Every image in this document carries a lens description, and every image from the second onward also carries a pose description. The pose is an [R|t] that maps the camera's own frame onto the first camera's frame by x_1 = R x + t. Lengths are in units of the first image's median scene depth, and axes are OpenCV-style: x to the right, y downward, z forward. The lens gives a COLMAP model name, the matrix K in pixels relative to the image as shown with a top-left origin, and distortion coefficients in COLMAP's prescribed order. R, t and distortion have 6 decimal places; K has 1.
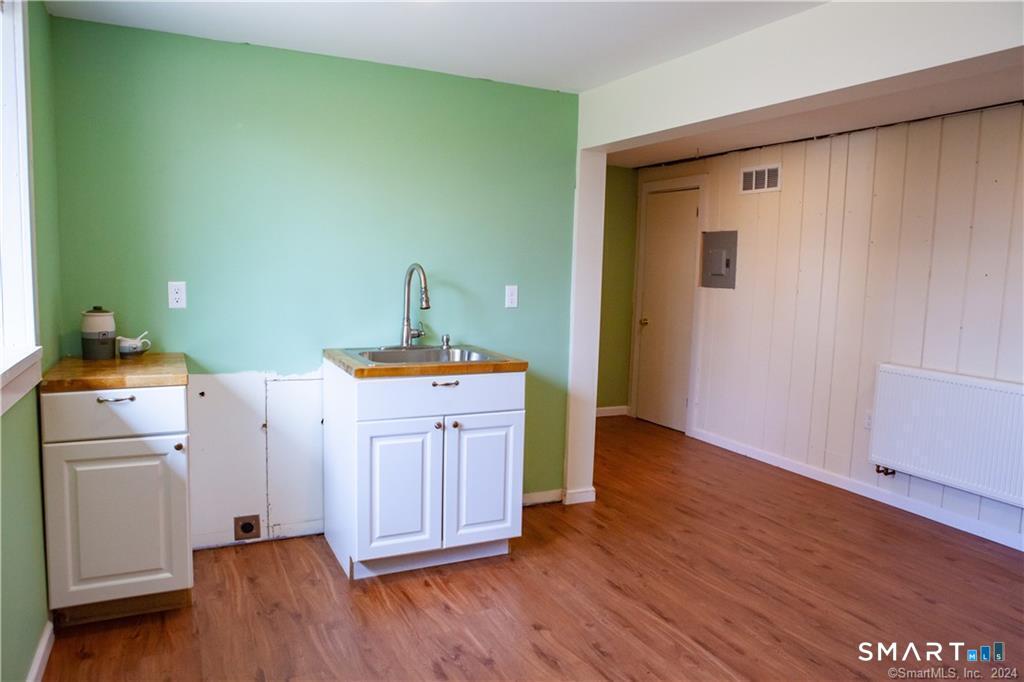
lens RADIAL K [[703.1, 0, 515.3], [0, 703.1, 344.0], [0, 0, 1]] dist [-0.100429, 0.064260]
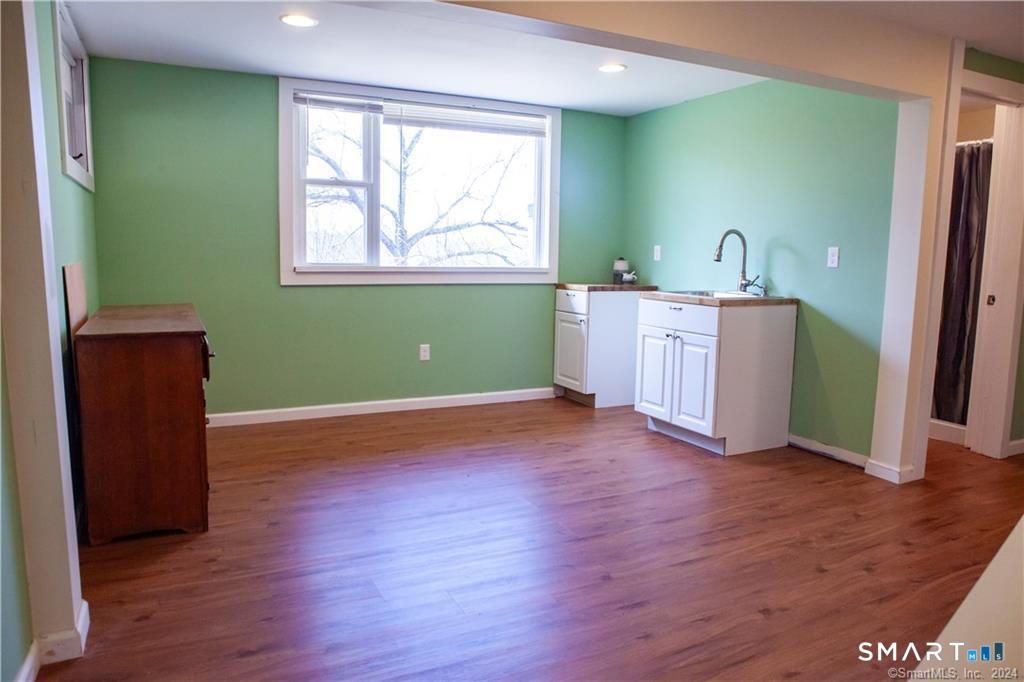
lens RADIAL K [[703.1, 0, 515.3], [0, 703.1, 344.0], [0, 0, 1]] dist [-0.100429, 0.064260]
pose [[0.003776, 0.102485, -0.994727, 1.424875], [-0.127111, 0.986715, 0.101177, 0.026065], [0.991881, 0.126058, 0.016753, 0.678782]]
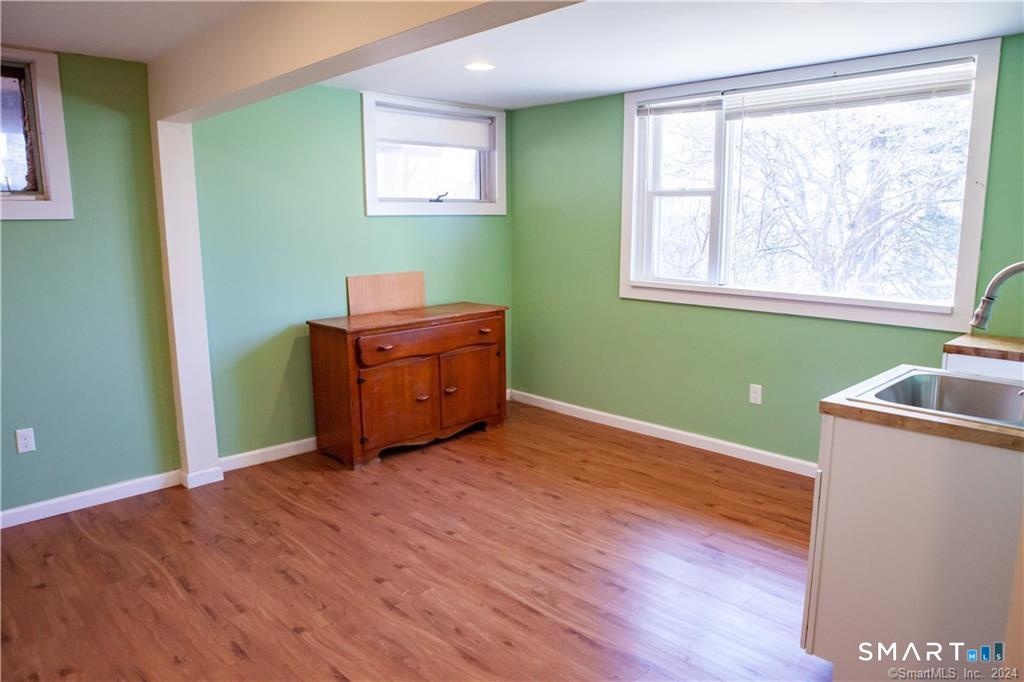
lens RADIAL K [[703.1, 0, 515.3], [0, 703.1, 344.0], [0, 0, 1]] dist [-0.100429, 0.064260]
pose [[-0.952062, 0.024737, -0.304904, 0.541814], [-0.060424, 0.961881, 0.266710, -0.203934], [0.299879, 0.272348, -0.914275, 1.649575]]
